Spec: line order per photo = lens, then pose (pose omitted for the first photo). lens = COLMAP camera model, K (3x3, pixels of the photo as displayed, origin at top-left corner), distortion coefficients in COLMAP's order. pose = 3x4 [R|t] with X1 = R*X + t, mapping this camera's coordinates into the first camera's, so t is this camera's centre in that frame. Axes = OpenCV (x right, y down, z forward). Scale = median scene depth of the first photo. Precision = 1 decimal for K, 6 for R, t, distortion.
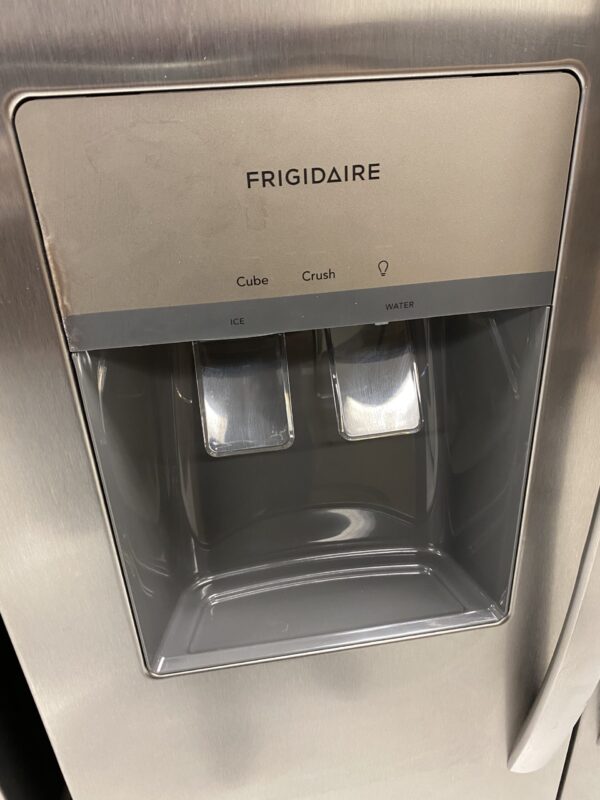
lens RADIAL K [[616.6, 0, 298.0], [0, 616.6, 402.4], [0, 0, 1]] dist [0.024152, -0.006434]
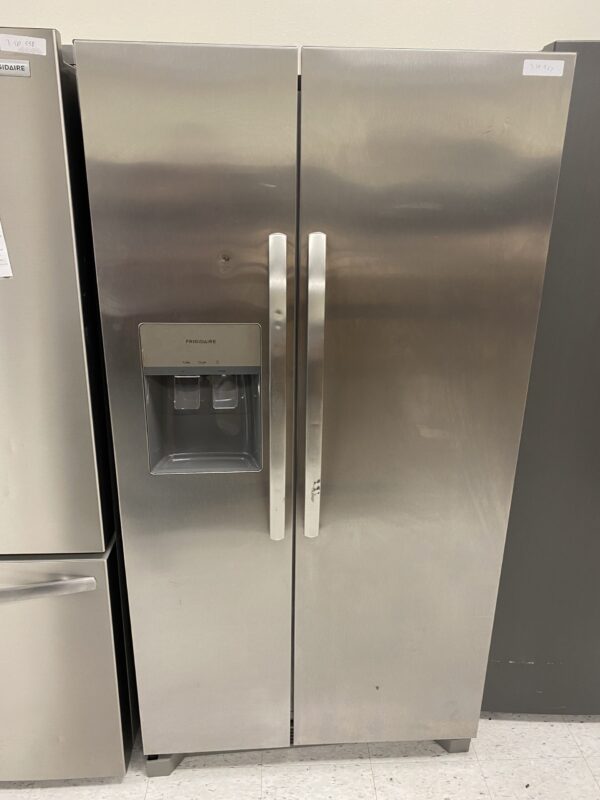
lens RADIAL K [[616.6, 0, 298.0], [0, 616.6, 402.4], [0, 0, 1]] dist [0.024152, -0.006434]
pose [[0.996042, 0.082472, -0.033152, 0.711577], [-0.086220, 0.987114, -0.134806, 0.488109], [0.021607, 0.137131, 0.990317, -2.646342]]
